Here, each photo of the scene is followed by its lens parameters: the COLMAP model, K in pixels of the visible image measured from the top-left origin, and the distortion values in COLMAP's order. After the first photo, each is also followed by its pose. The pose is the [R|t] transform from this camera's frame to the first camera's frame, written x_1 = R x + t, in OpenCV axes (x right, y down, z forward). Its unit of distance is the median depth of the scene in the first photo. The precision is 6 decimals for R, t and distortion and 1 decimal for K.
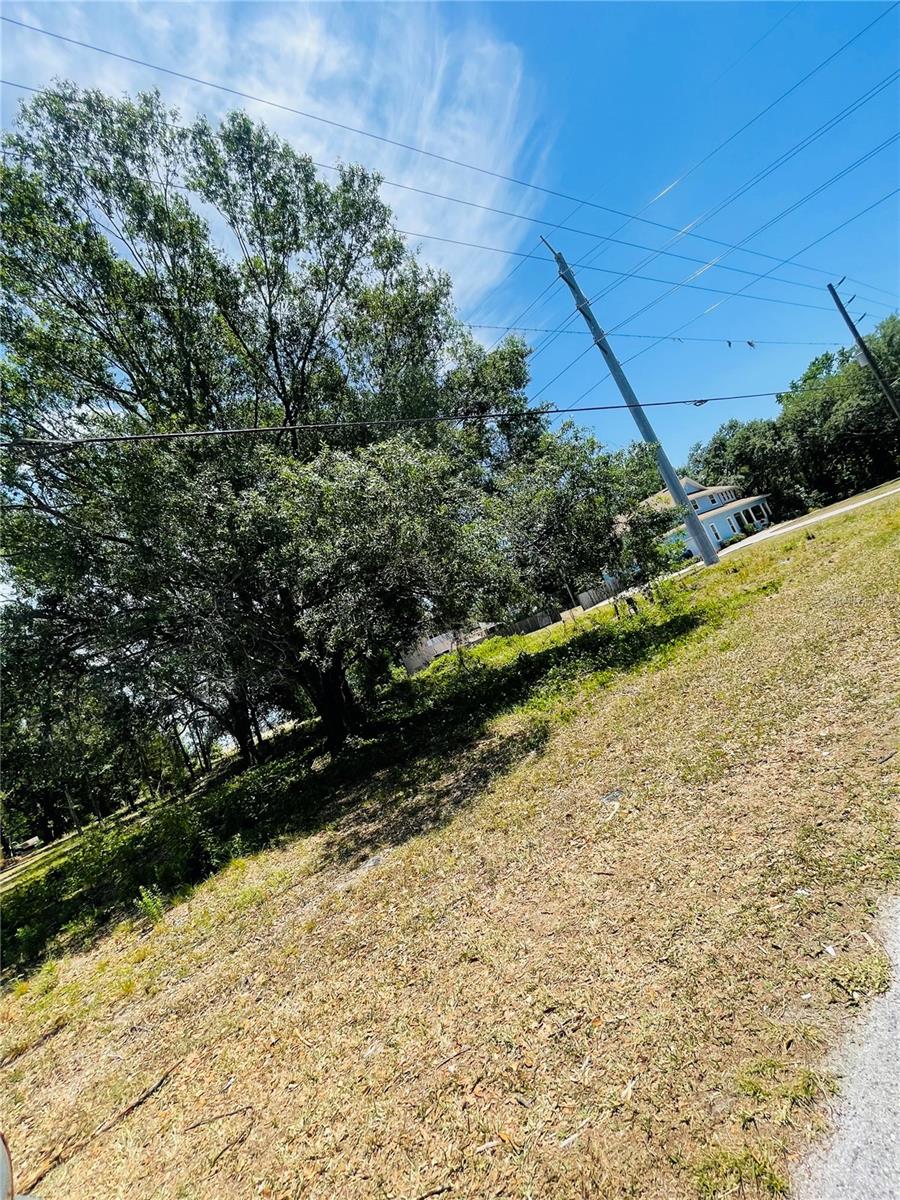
lens RADIAL K [[483.0, 0, 443.6], [0, 483.0, 600.5], [0, 0, 1]] dist [-0.001752, 0.001378]
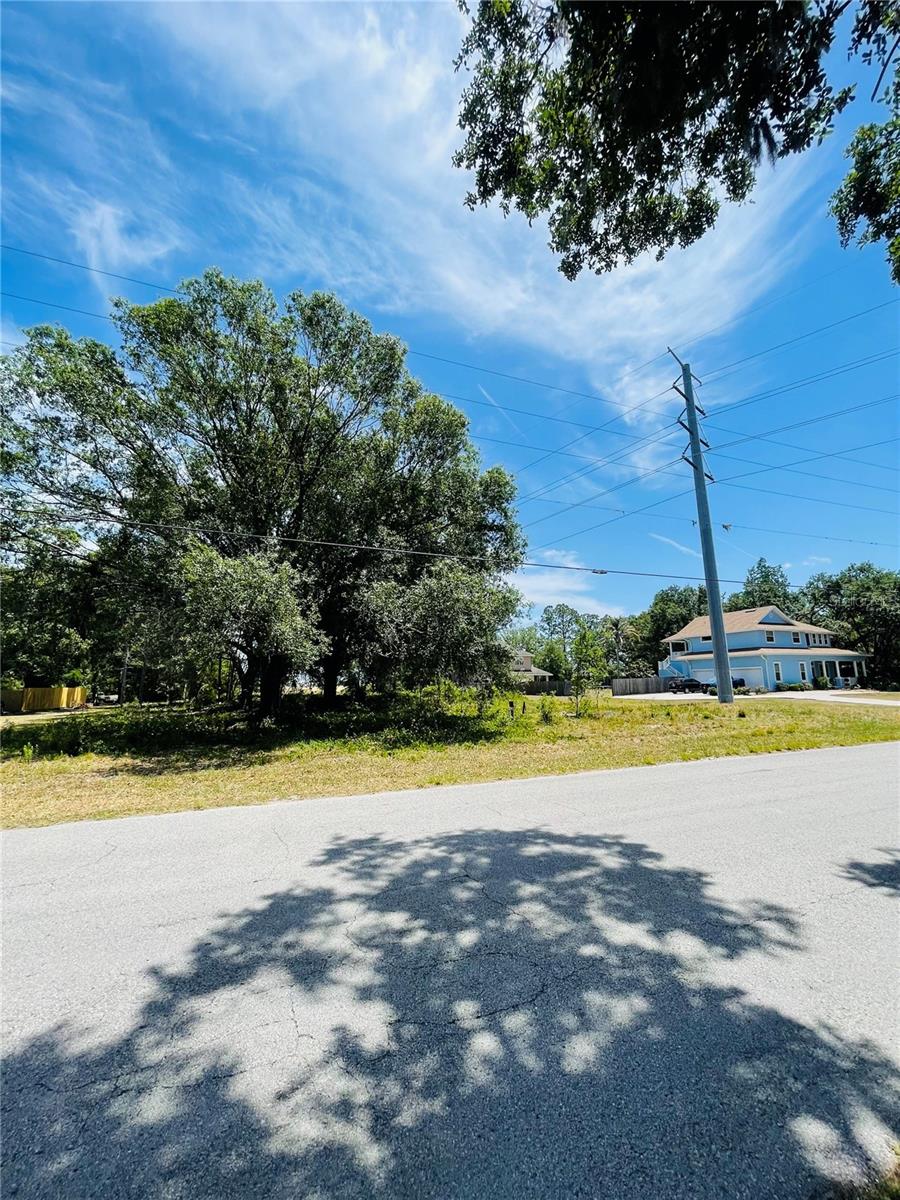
lens RADIAL K [[483.0, 0, 459.3], [0, 483.0, 585.2], [0, 0, 1]] dist [-0.001752, 0.001378]
pose [[0.916027, 0.340836, -0.211483, 0.818059], [-0.352213, 0.935757, -0.017482, -0.398875], [0.191938, 0.090501, 0.977225, -0.419574]]
